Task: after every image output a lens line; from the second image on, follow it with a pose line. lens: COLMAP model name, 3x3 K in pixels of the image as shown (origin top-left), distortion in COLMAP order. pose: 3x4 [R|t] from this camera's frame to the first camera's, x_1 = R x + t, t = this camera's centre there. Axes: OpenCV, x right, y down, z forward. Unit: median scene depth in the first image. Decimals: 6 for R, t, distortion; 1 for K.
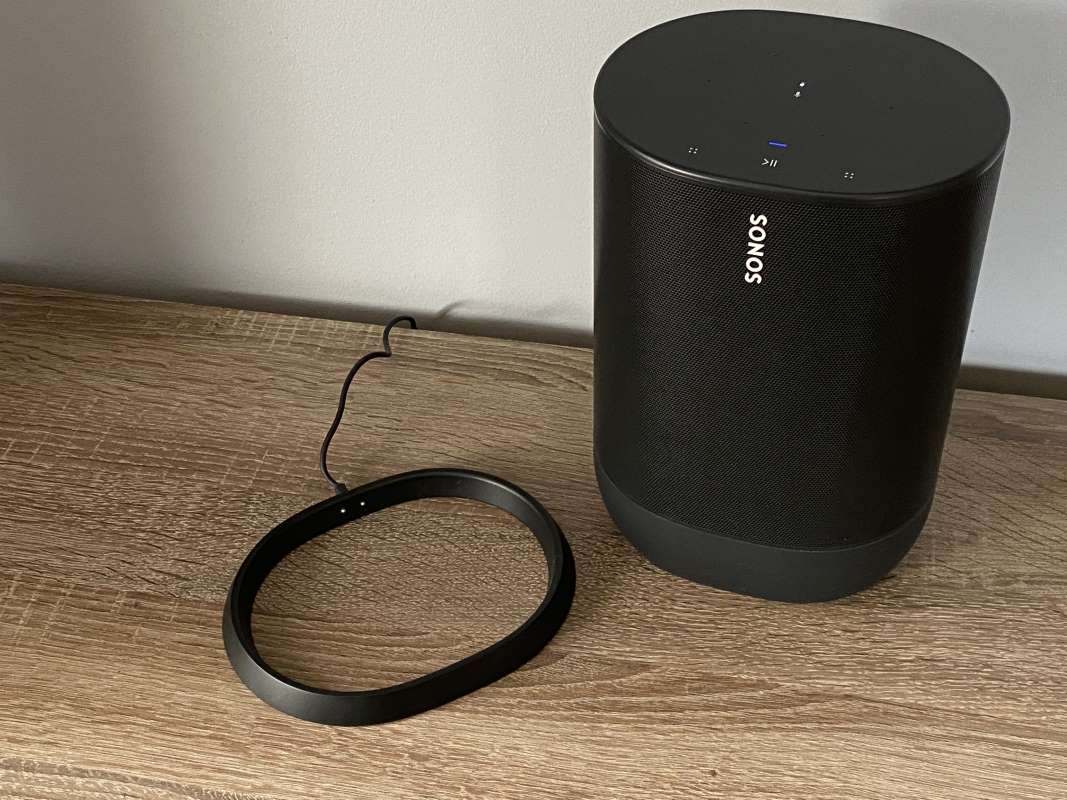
lens RADIAL K [[1593.5, 0, 531.6], [0, 1593.5, 400.3], [0, 0, 1]] dist [0.034379, 0.000000]
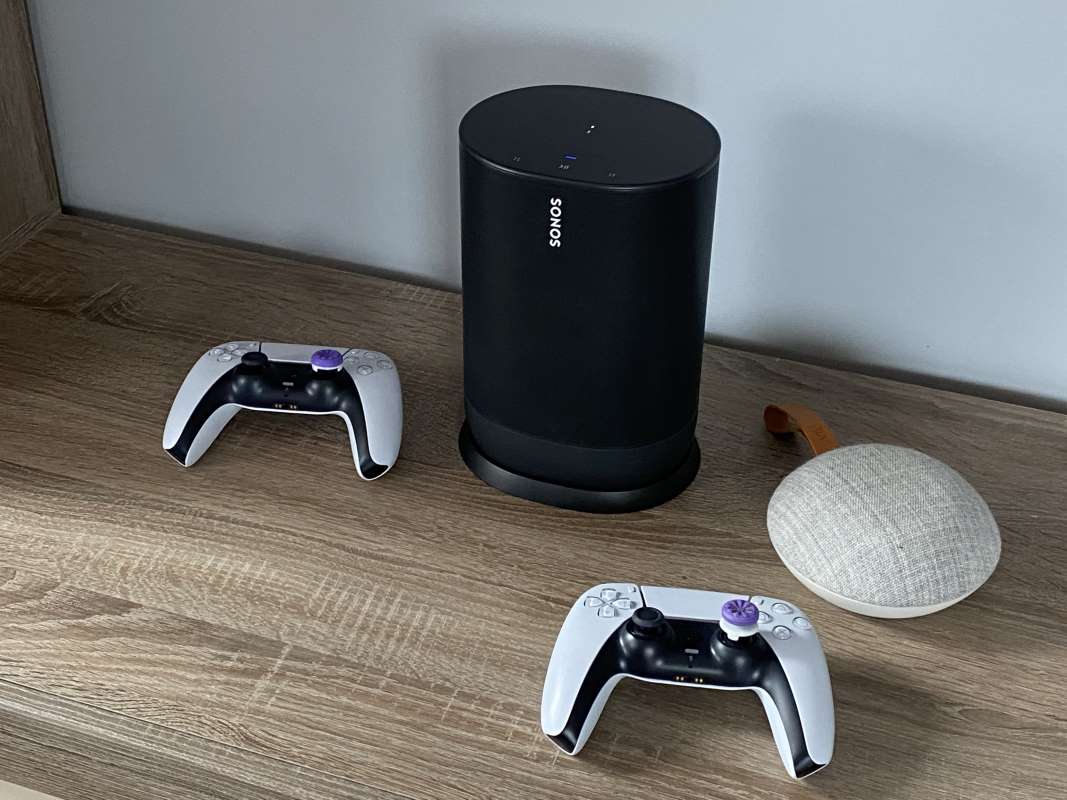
lens RADIAL K [[1593.5, 0, 532.1], [0, 1593.5, 395.6], [0, 0, 1]] dist [0.034379, 0.000000]
pose [[0.988512, 0.112768, -0.100639, 0.099760], [-0.124483, 0.985069, -0.118924, 0.250344], [0.085725, 0.130085, 0.987790, -0.470634]]
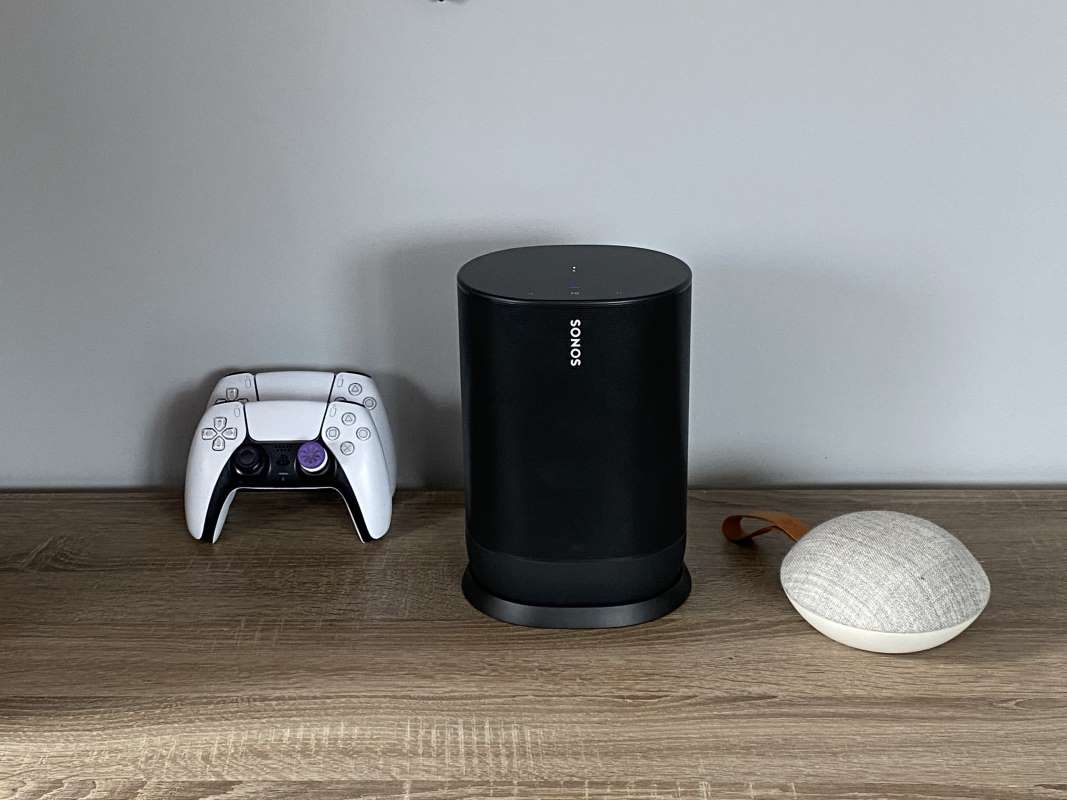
lens RADIAL K [[1593.5, 0, 529.9], [0, 1593.5, 401.1], [0, 0, 1]] dist [0.034379, 0.000000]
pose [[0.986262, -0.058804, 0.154366, -0.301192], [0.109389, 0.932730, -0.343583, 0.498351], [-0.123778, 0.355749, 0.926349, -0.514918]]
